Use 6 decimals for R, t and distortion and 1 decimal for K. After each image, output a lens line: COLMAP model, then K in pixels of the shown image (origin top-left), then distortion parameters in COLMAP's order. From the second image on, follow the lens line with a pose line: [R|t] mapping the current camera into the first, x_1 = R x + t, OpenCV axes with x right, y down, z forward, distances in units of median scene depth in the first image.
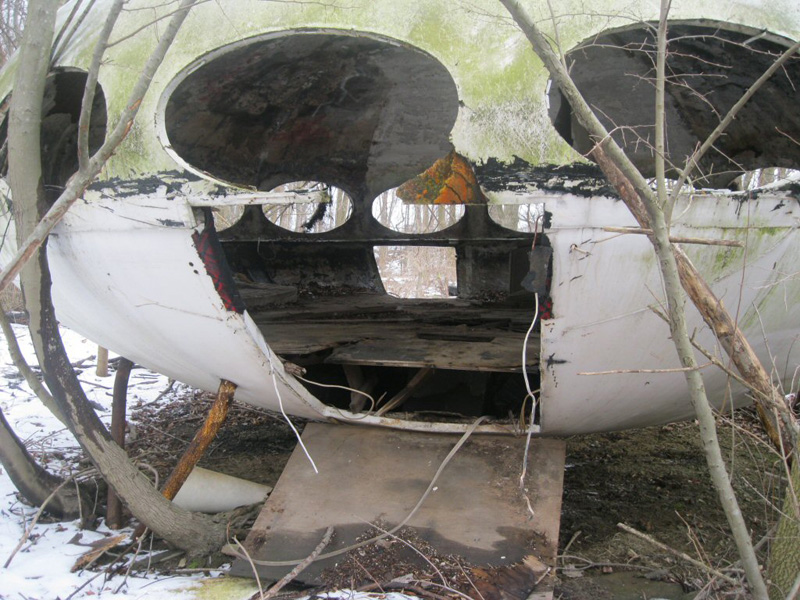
lens RADIAL K [[807.3, 0, 395.7], [0, 807.3, 301.8], [0, 0, 1]] dist [-0.122902, 0.045049]
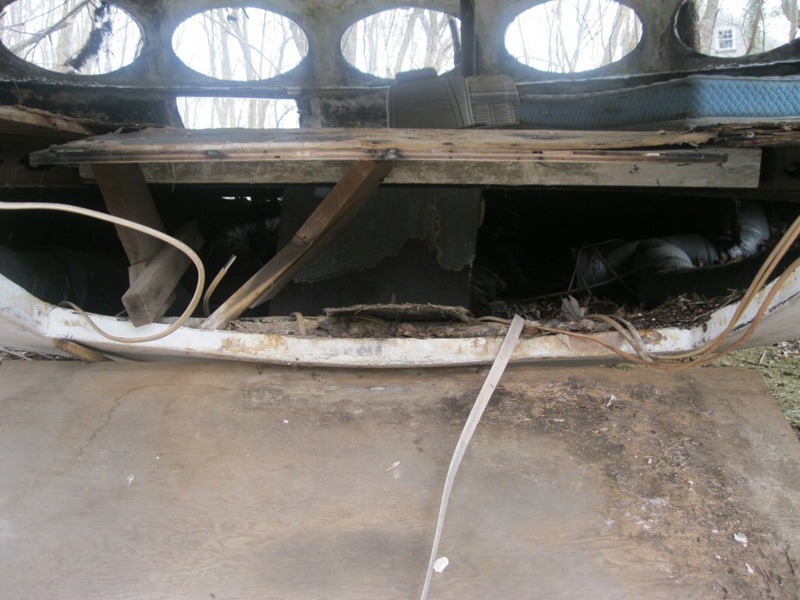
lens RADIAL K [[807.3, 0, 395.7], [0, 807.3, 301.8], [0, 0, 1]] dist [-0.122902, 0.045049]
pose [[0.971601, -0.044685, 0.232368, -0.012793], [0.023879, 0.995510, 0.091593, 0.051702], [-0.235418, -0.083443, 0.968306, 0.335482]]
